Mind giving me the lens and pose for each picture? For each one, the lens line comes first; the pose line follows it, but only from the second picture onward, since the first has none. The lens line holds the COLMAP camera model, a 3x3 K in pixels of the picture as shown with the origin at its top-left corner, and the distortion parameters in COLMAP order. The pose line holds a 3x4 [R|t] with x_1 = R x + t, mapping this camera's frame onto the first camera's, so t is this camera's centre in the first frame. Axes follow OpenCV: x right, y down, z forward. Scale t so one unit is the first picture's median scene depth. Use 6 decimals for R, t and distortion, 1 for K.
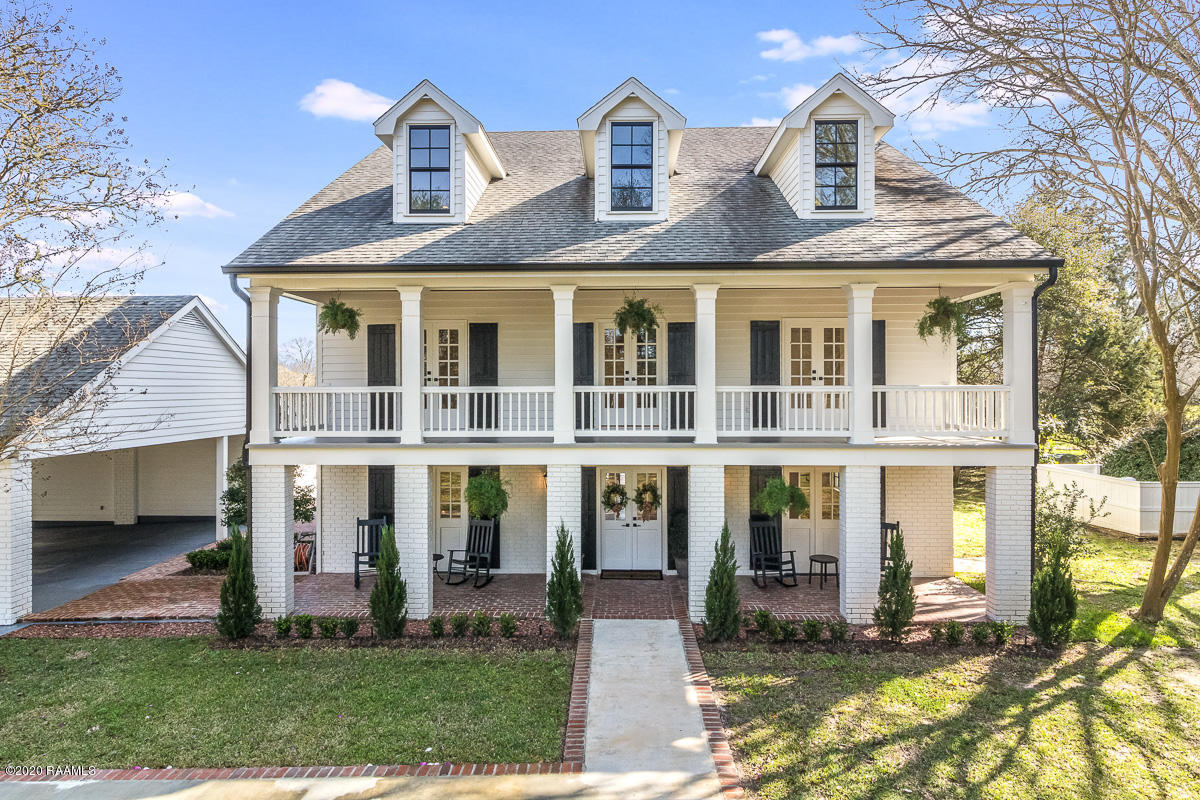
lens RADIAL K [[701.3, 0, 602.2], [0, 701.3, 392.7], [0, 0, 1]] dist [0.026563, -0.021390]
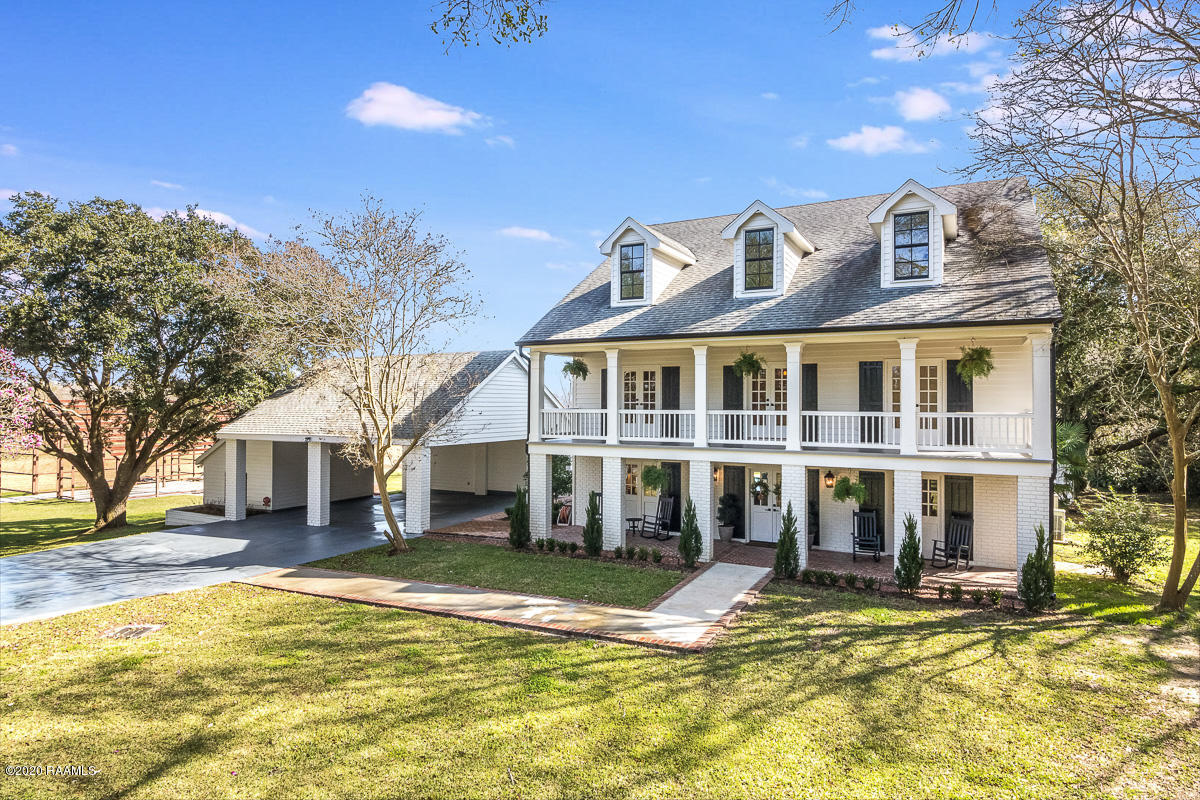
lens RADIAL K [[701.3, 0, 602.2], [0, 701.3, 392.7], [0, 0, 1]] dist [0.026563, -0.021390]
pose [[0.901876, 0.000055, -0.431994, 0.417185], [-0.007570, 0.999848, -0.015676, -0.022514], [0.431928, 0.017408, 0.901740, -0.495498]]
